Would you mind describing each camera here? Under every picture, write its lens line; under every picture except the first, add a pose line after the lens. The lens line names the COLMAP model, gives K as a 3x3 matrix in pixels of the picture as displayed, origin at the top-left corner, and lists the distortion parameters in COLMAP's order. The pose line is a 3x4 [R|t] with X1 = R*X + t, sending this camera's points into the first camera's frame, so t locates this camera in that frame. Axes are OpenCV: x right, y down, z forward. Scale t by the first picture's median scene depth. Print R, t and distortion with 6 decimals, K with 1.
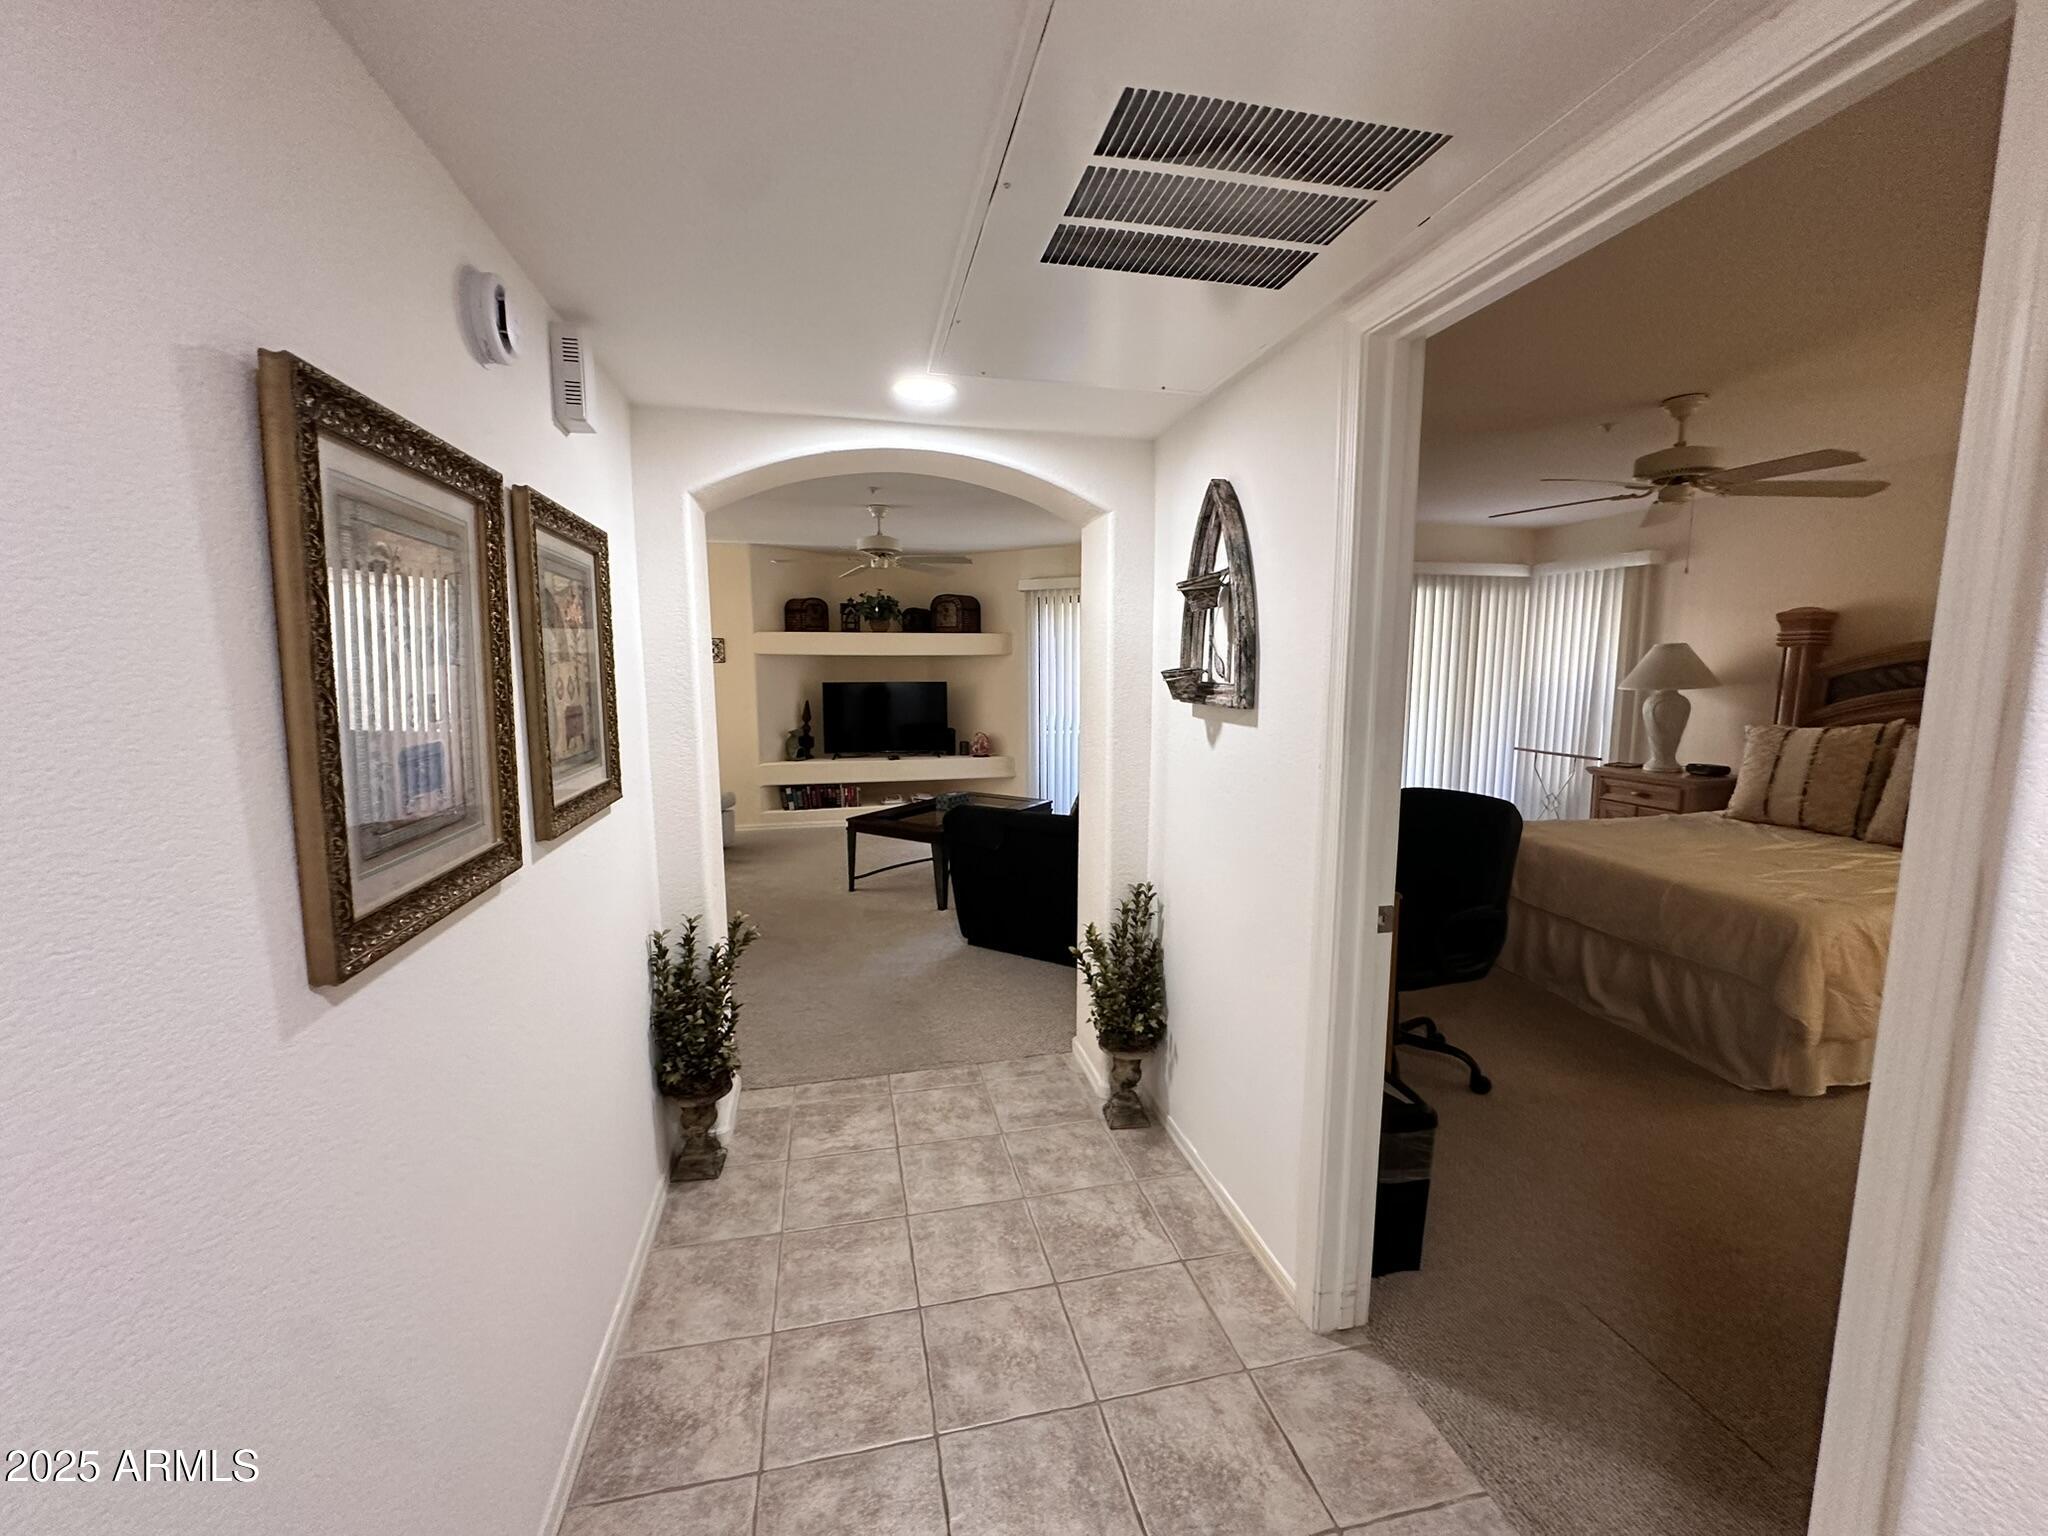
lens RADIAL K [[817.0, 0, 1024.0], [0, 817.0, 768.0], [0, 0, 1]] dist [0.001047, 0.000179]
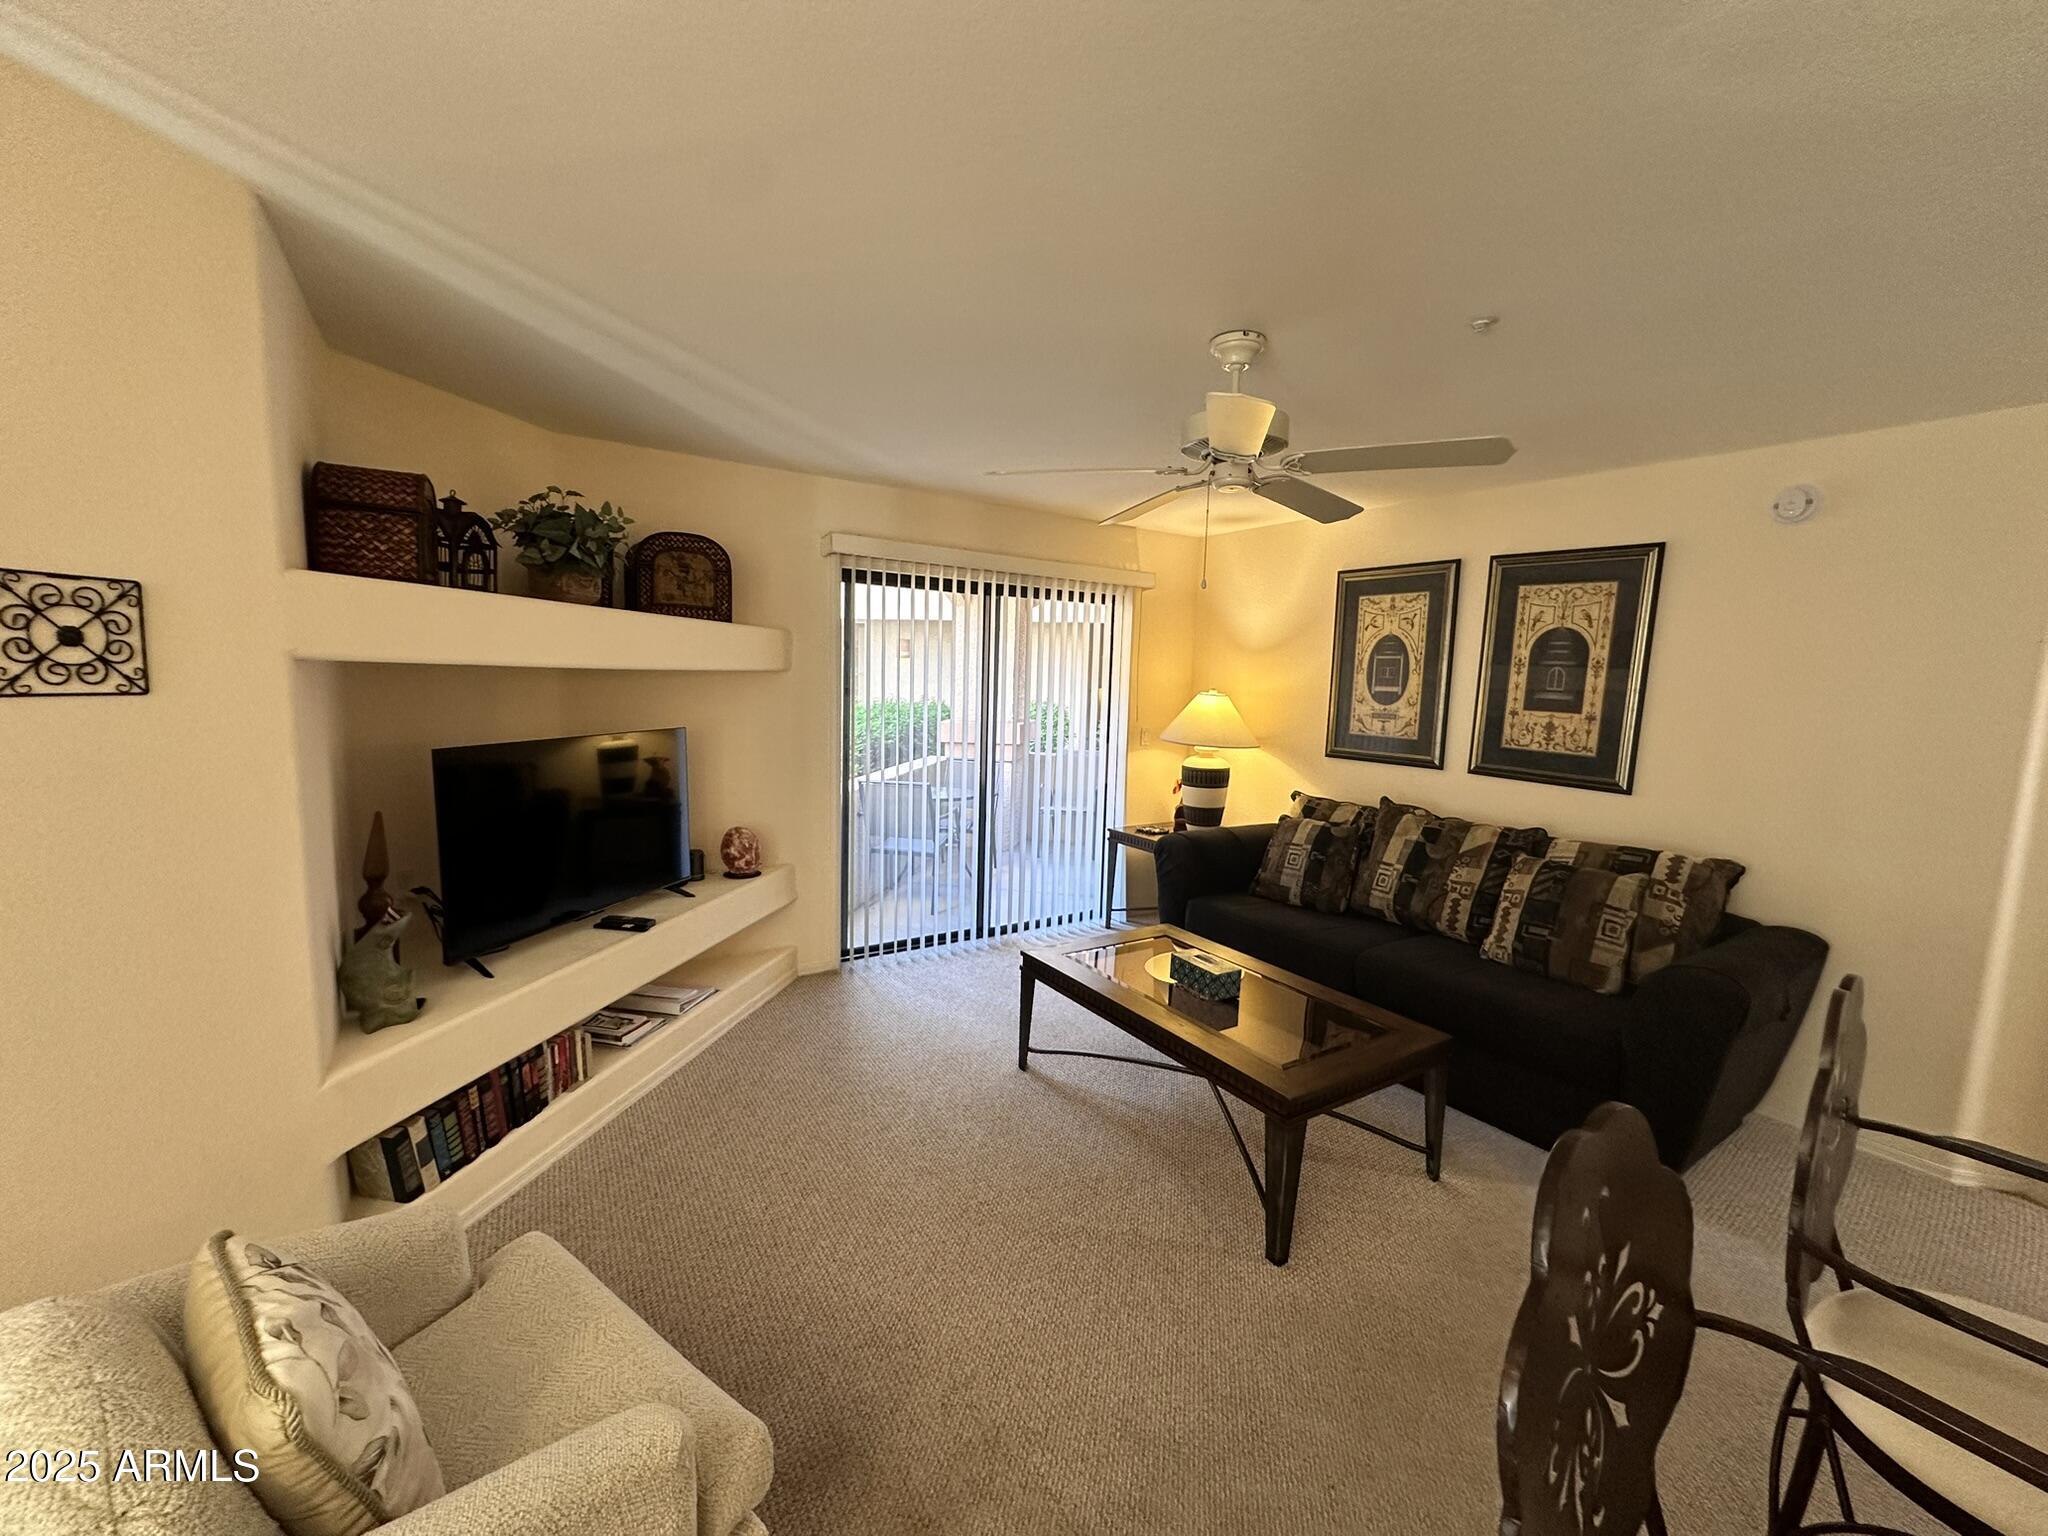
lens RADIAL K [[827.4, 0, 1024.0], [0, 827.4, 768.0], [0, 0, 1]] dist [-0.001038, -0.000095]
pose [[0.404313, -0.089555, 0.910226, -0.446558], [0.084510, 0.994595, 0.060317, -0.097563], [-0.910708, 0.052536, 0.409696, 0.662834]]
